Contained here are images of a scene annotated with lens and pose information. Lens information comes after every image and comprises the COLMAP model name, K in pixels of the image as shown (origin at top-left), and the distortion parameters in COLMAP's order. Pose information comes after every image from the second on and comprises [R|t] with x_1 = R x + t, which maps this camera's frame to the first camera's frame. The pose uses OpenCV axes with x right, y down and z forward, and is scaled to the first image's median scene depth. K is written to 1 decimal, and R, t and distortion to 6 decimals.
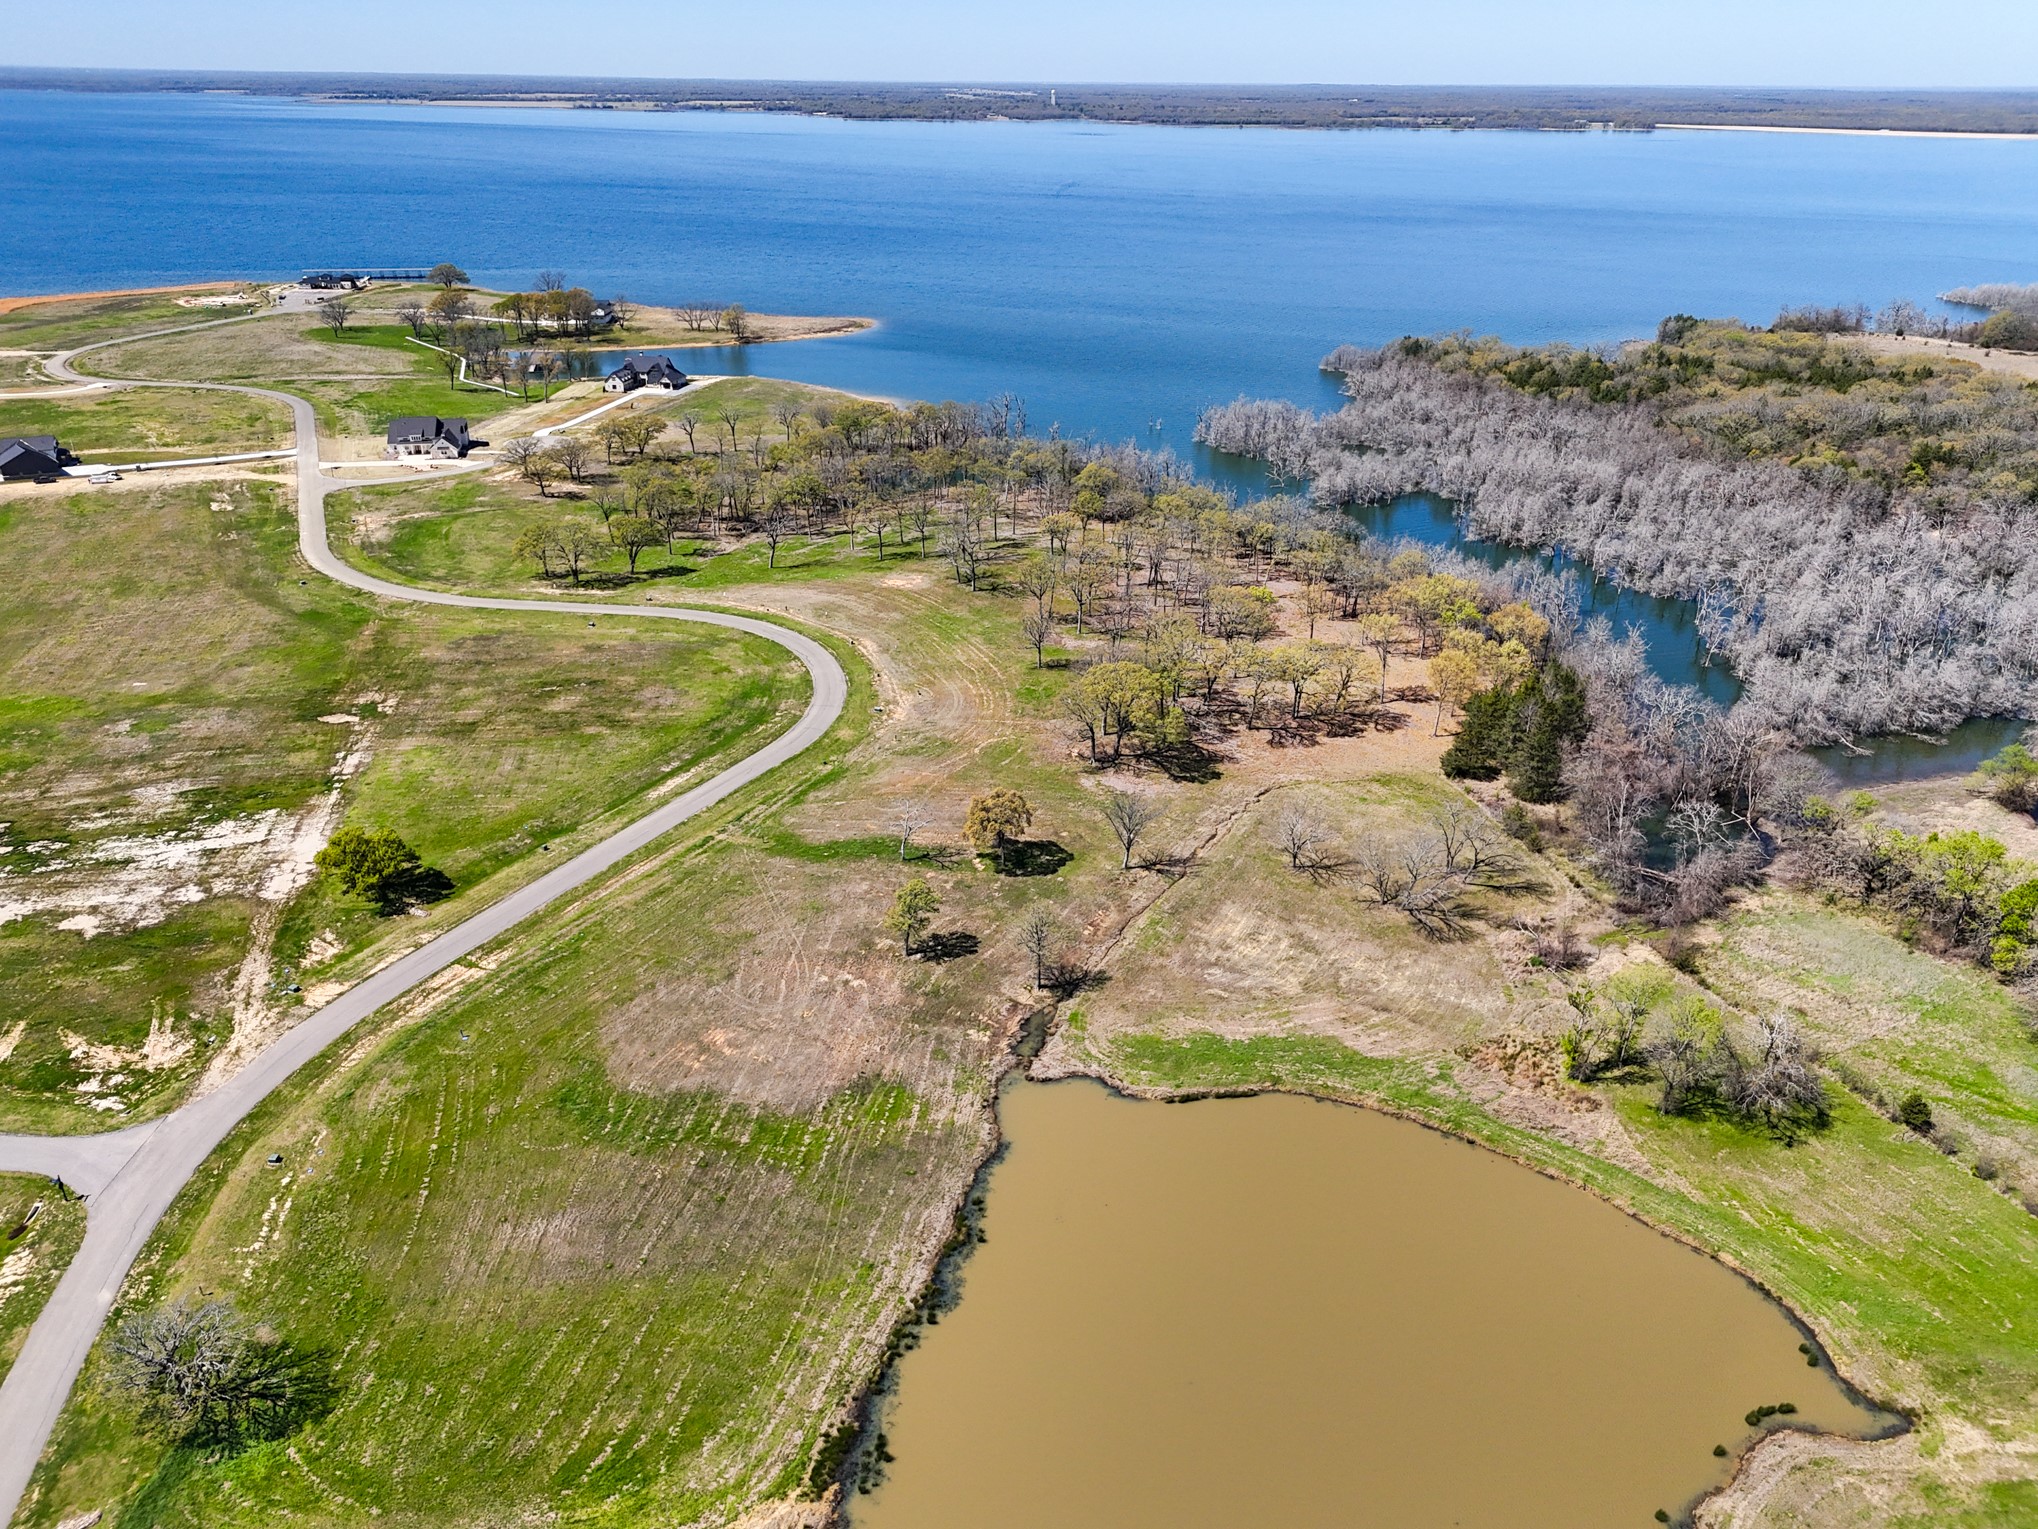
lens RADIAL K [[1715.5, 0, 1009.3], [0, 1715.5, 764.2], [0, 0, 1]] dist [0.075544, -0.090520]
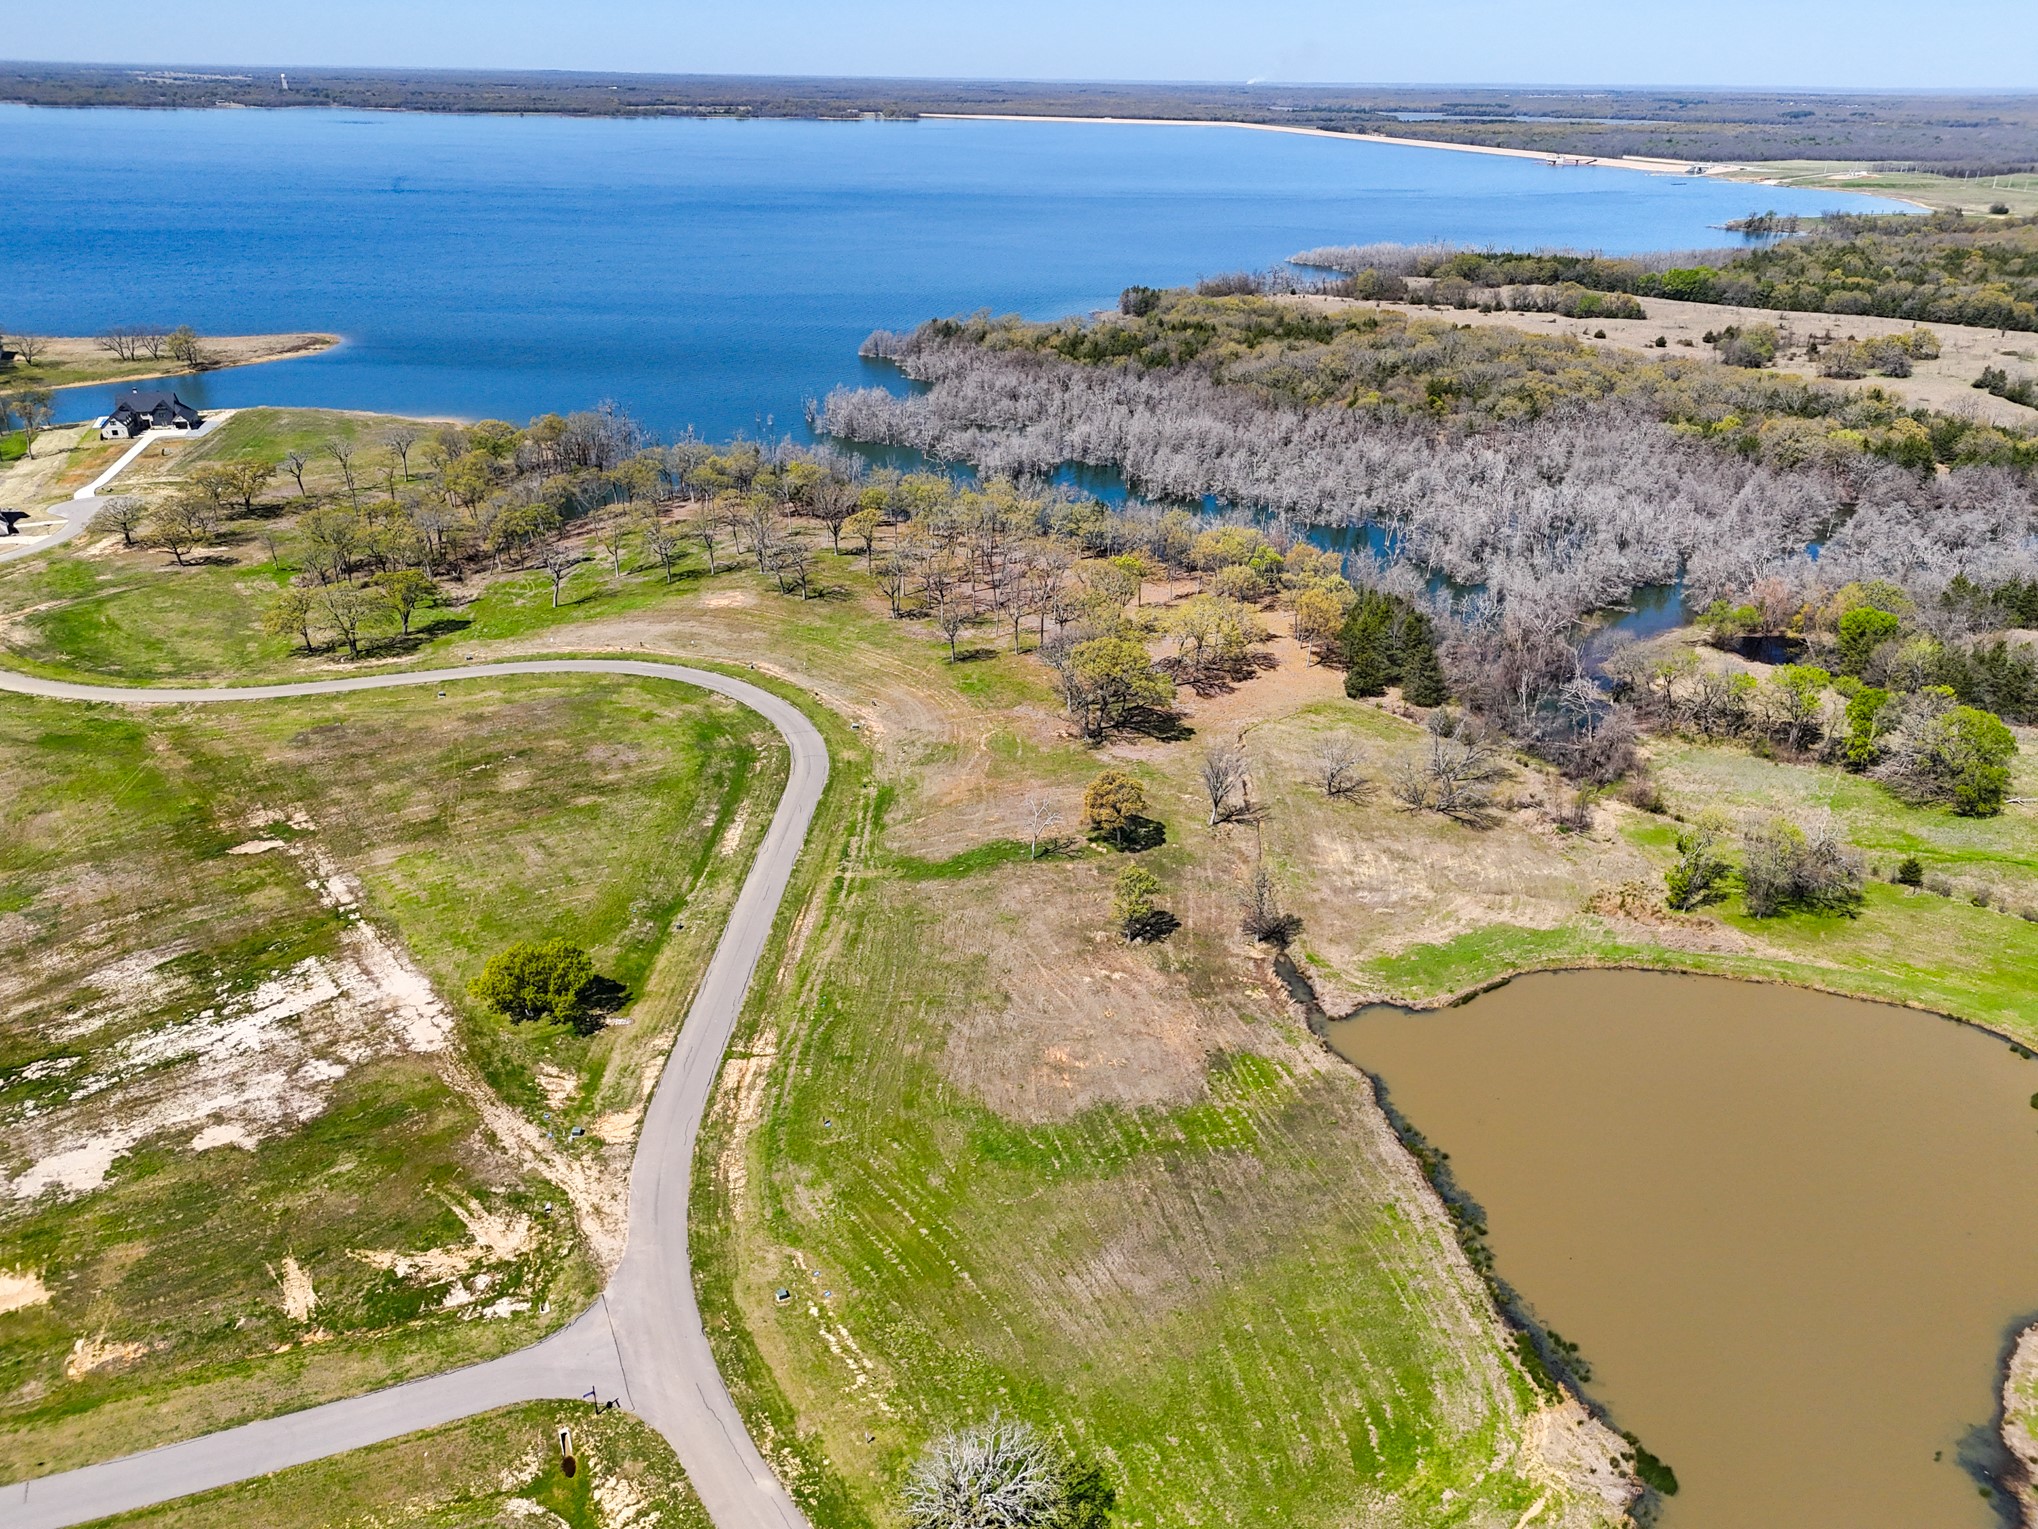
lens RADIAL K [[1715.5, 0, 1009.3], [0, 1715.5, 764.2], [0, 0, 1]] dist [0.075544, -0.090520]
pose [[0.874560, -0.178226, 0.450977, -0.481523], [0.174599, 0.983368, 0.050033, -0.048104], [-0.452394, 0.034983, 0.891132, 0.098769]]
